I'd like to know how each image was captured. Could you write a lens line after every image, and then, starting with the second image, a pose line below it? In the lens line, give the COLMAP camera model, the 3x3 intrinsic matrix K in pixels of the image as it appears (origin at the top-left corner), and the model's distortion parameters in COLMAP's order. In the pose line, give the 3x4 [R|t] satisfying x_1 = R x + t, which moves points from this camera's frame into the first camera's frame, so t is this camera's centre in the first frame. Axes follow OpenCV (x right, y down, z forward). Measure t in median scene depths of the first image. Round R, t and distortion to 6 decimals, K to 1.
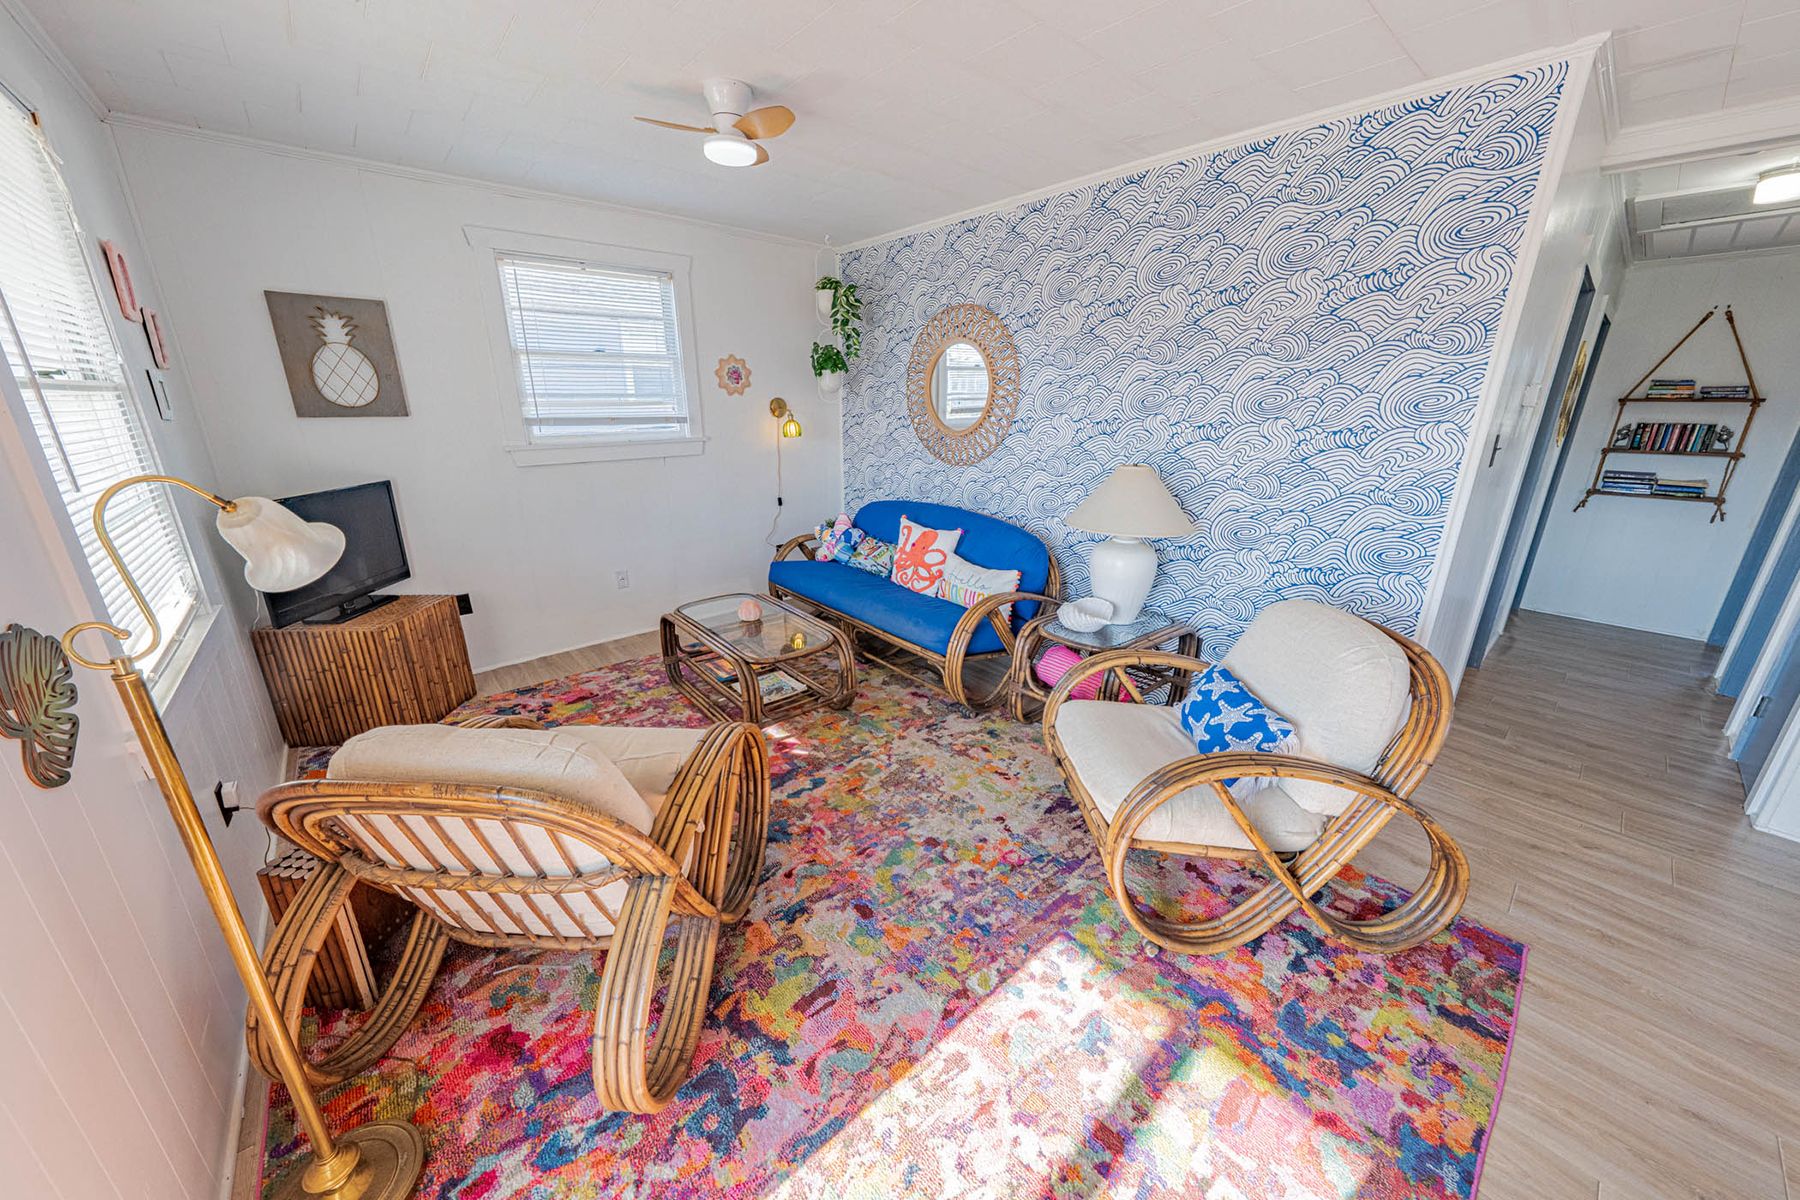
lens RADIAL K [[622.0, 0, 900.8], [0, 622.0, 606.8], [0, 0, 1]] dist [-0.006670, 0.000176]
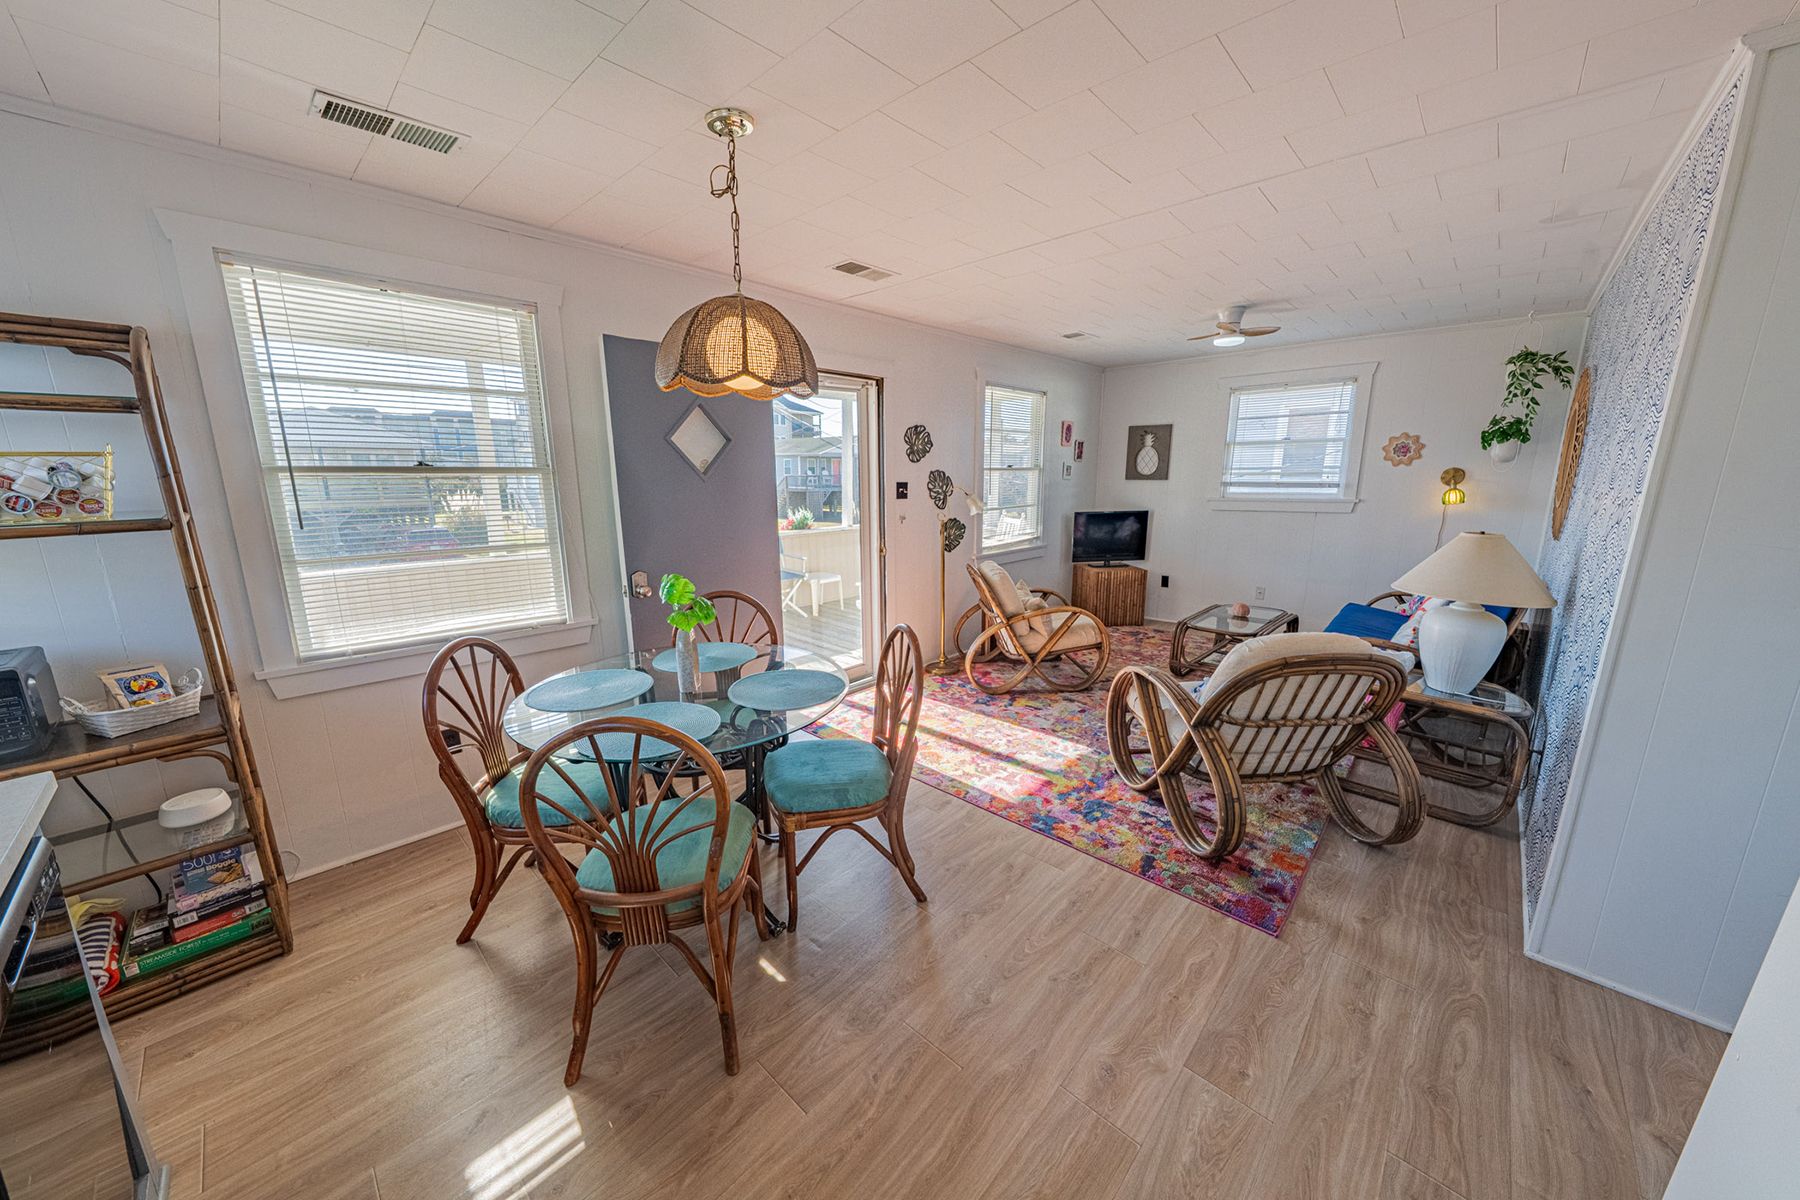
lens RADIAL K [[622.0, 0, 901.8], [0, 622.0, 597.8], [0, 0, 1]] dist [-0.006670, 0.000176]
pose [[0.107822, 0.192309, -0.975393, 2.092732], [-0.304745, 0.940276, 0.151698, 0.002722], [0.946311, 0.280890, 0.159988, -0.011039]]
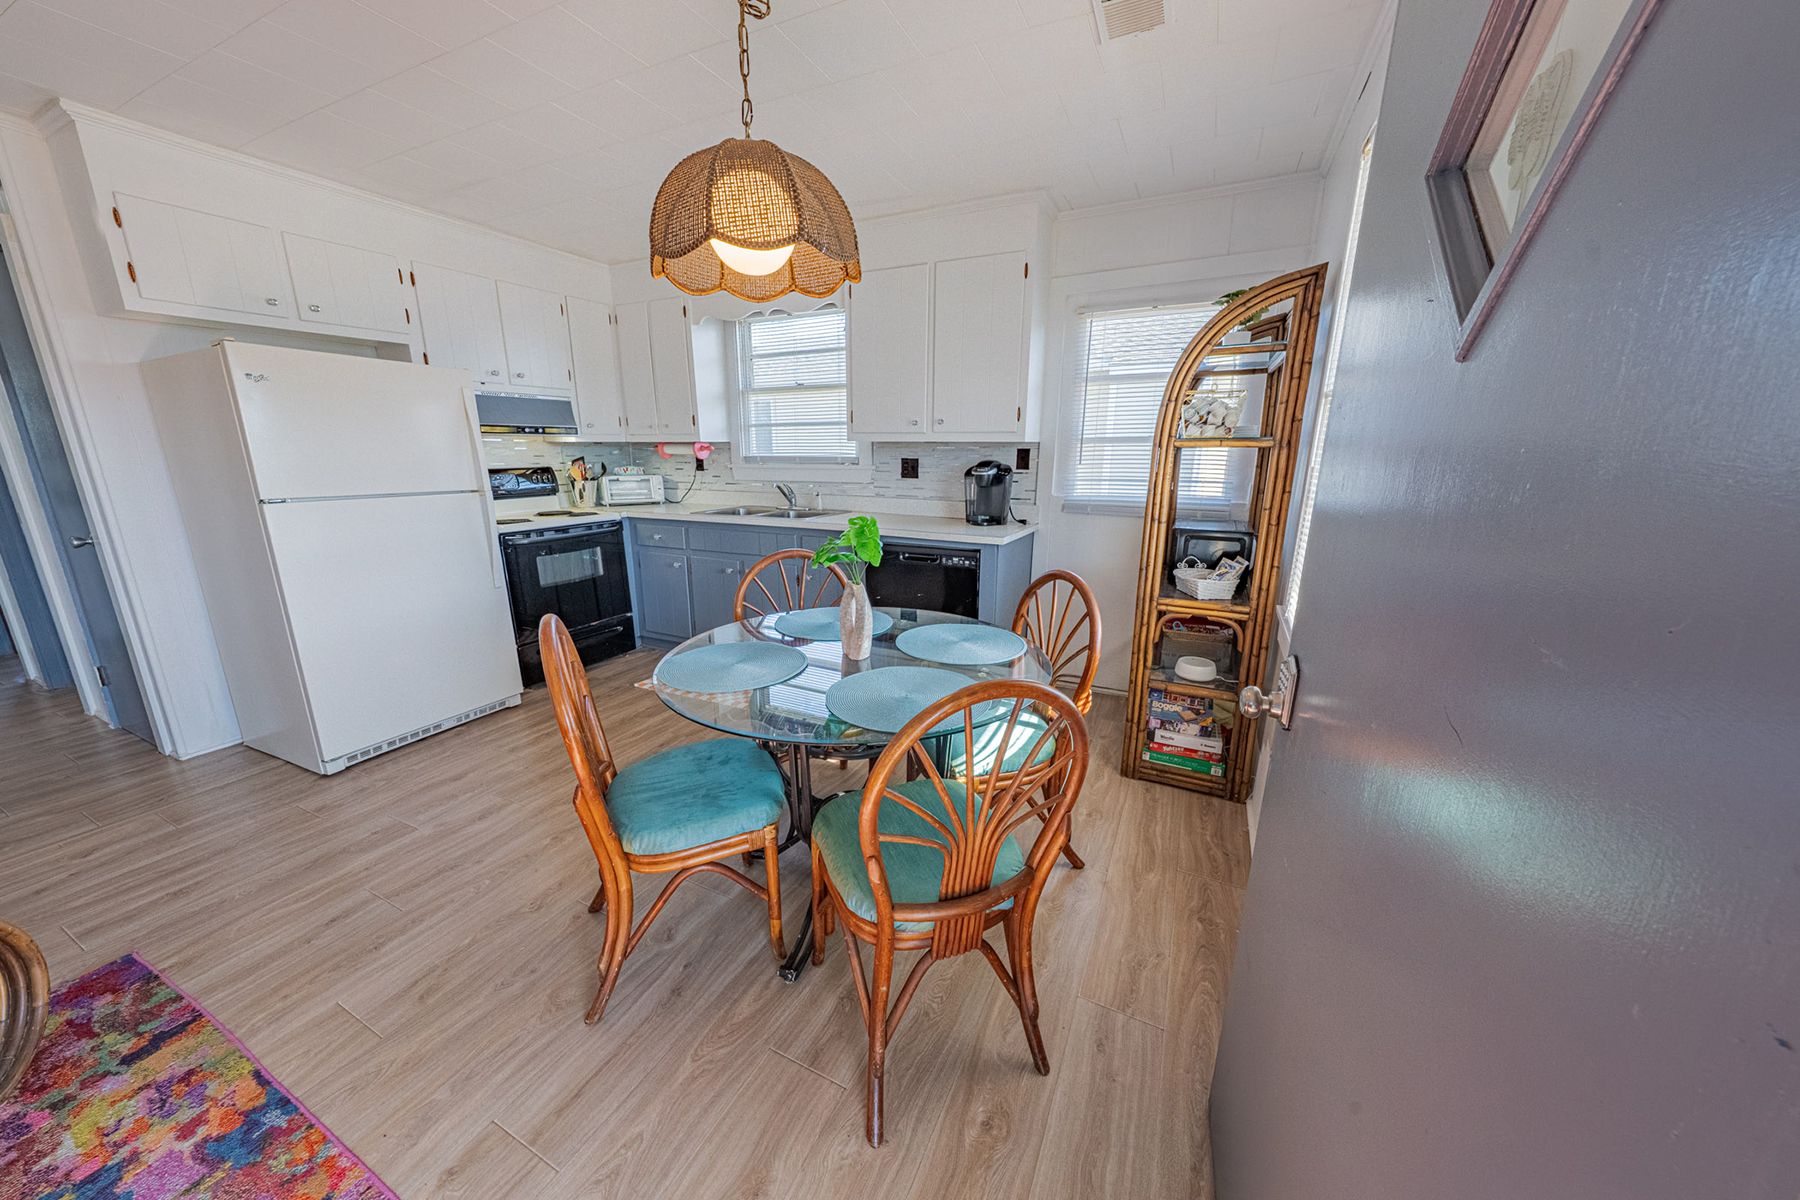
lens RADIAL K [[622.0, 0, 900.0], [0, 622.0, 602.3], [0, 0, 1]] dist [-0.006670, 0.000176]
pose [[-0.396501, -0.238294, 0.886568, -0.167028], [0.264834, 0.894978, 0.358996, 0.048348], [-0.879005, 0.377136, -0.291751, 0.044020]]
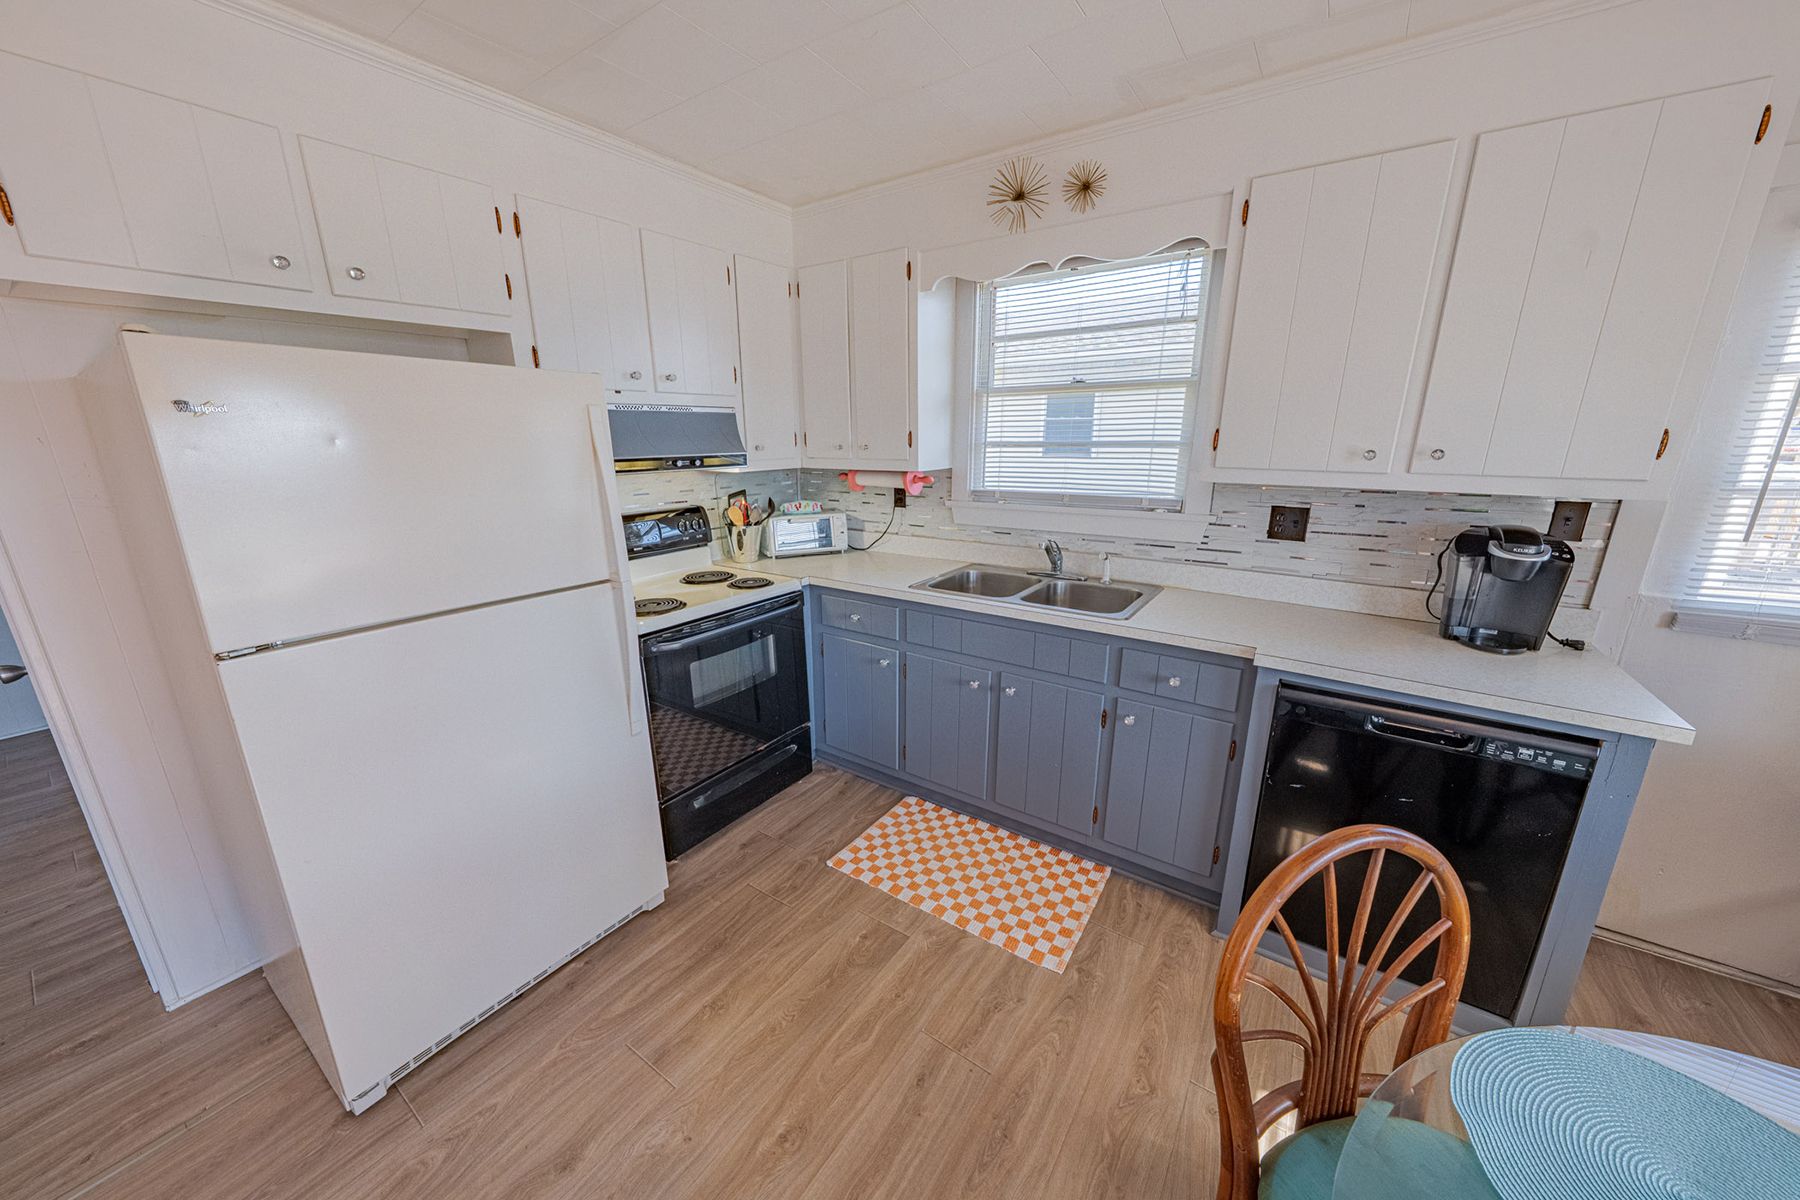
lens RADIAL K [[622.0, 0, 892.9], [0, 622.0, 598.1], [0, 0, 1]] dist [-0.006670, 0.000176]
pose [[-0.247892, -0.263934, 0.932142, 0.749207], [0.289983, 0.897844, 0.331341, -0.085802], [-0.924370, 0.352442, -0.146032, 0.174802]]
